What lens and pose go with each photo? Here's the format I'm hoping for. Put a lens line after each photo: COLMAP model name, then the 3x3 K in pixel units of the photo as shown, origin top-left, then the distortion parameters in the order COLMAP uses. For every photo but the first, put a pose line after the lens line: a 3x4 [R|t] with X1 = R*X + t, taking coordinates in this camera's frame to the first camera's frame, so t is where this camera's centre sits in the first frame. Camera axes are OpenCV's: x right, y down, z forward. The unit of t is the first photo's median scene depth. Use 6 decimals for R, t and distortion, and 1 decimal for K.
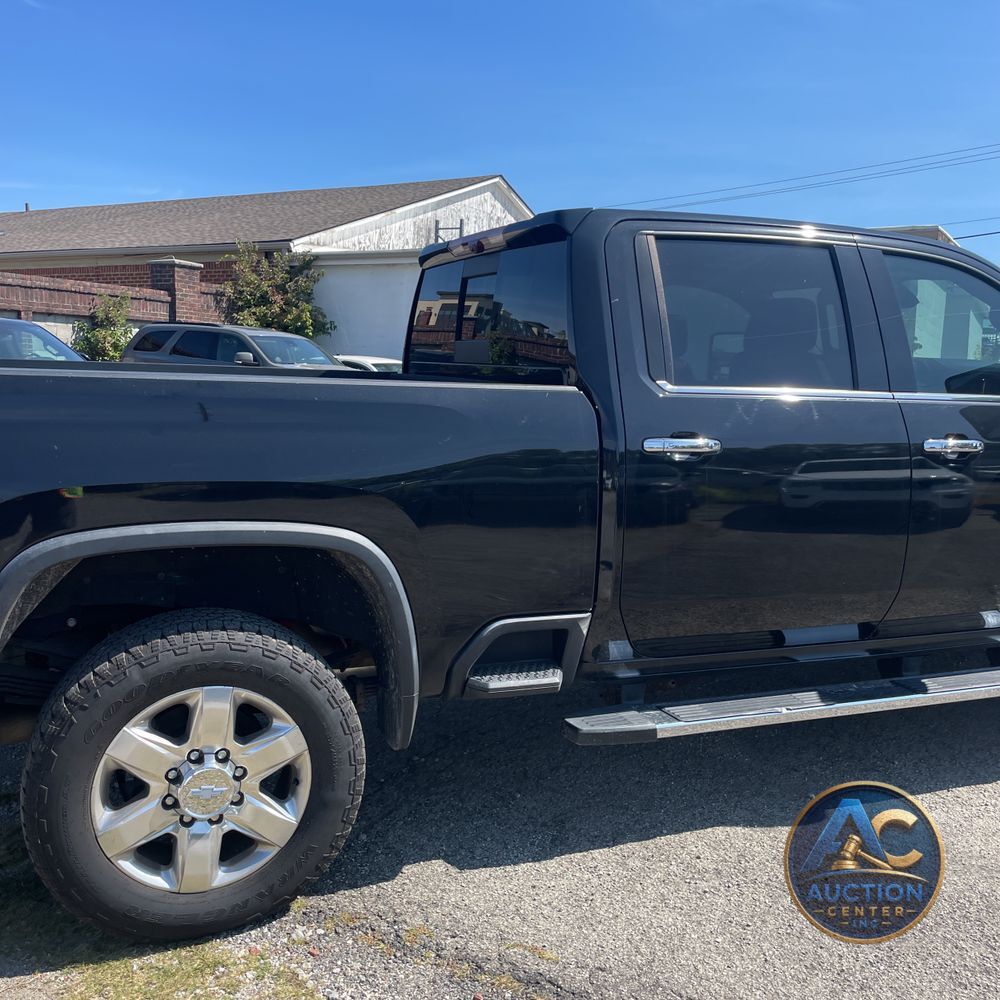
lens RADIAL K [[1001.0, 0, 491.7], [0, 1001.0, 497.4], [0, 0, 1]] dist [0.120960, -0.178966]
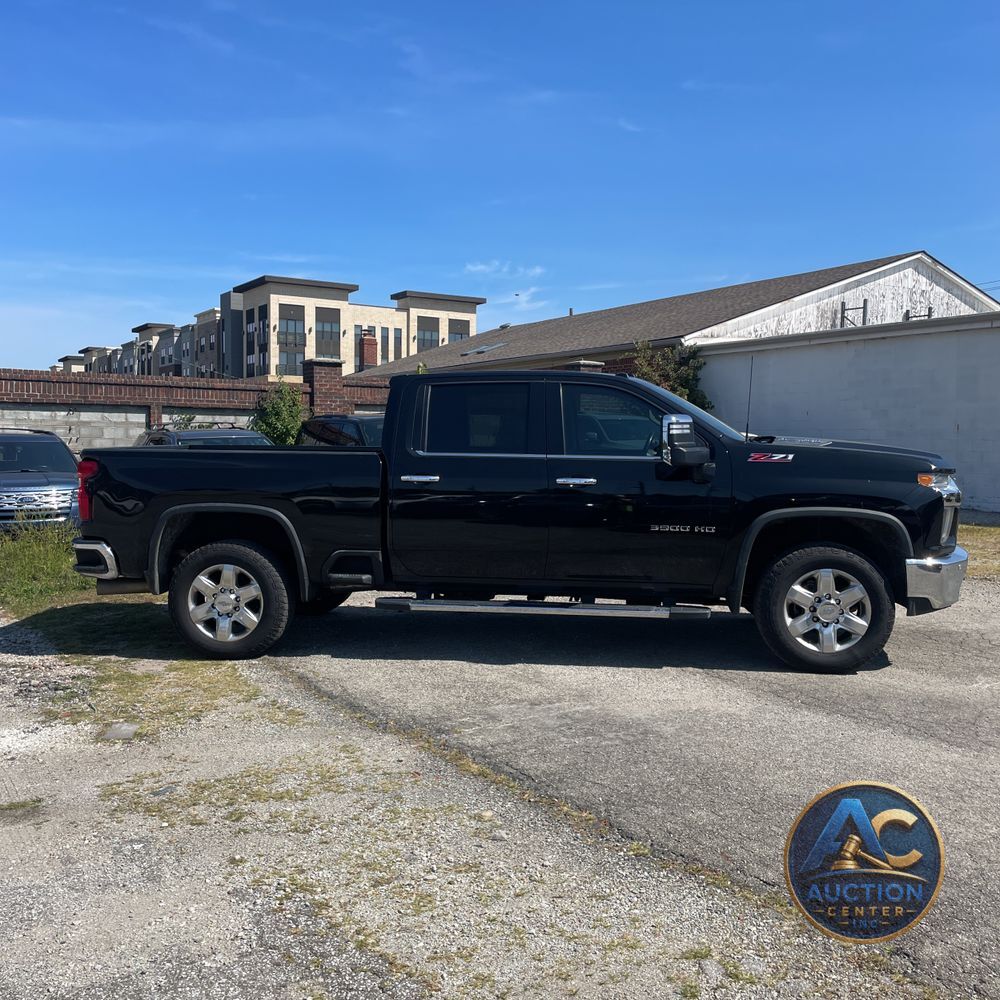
lens RADIAL K [[1001.0, 0, 491.7], [0, 1001.0, 497.4], [0, 0, 1]] dist [0.120960, -0.178966]
pose [[0.863783, 0.008827, -0.503786, 0.245423], [-0.045426, 0.997139, -0.060416, 0.019978], [0.501812, 0.075071, 0.861713, -0.143584]]
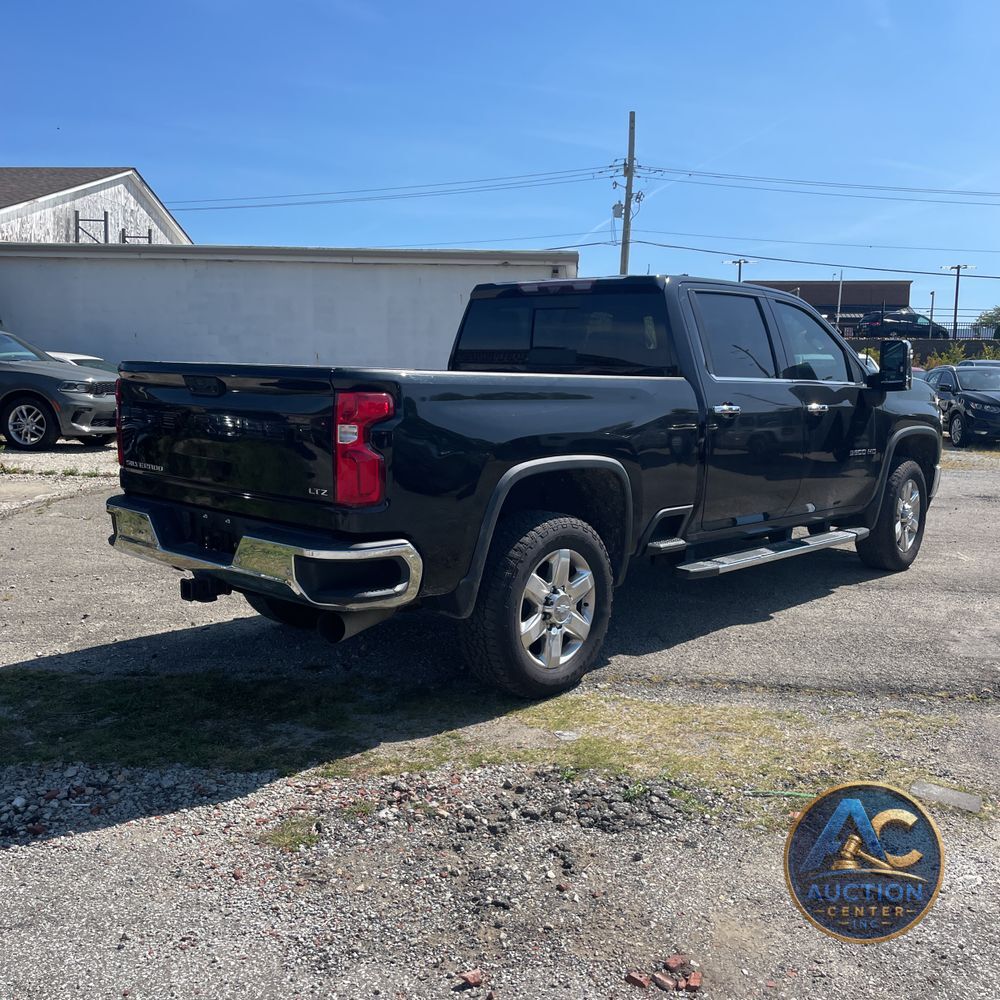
lens RADIAL K [[1001.0, 0, 491.7], [0, 1001.0, 497.4], [0, 0, 1]] dist [0.120960, -0.178966]
pose [[0.910448, -0.061628, 0.409007, -0.159018], [0.059240, 0.998072, 0.018517, 0.008042], [-0.409360, 0.007371, 0.912343, -0.080101]]
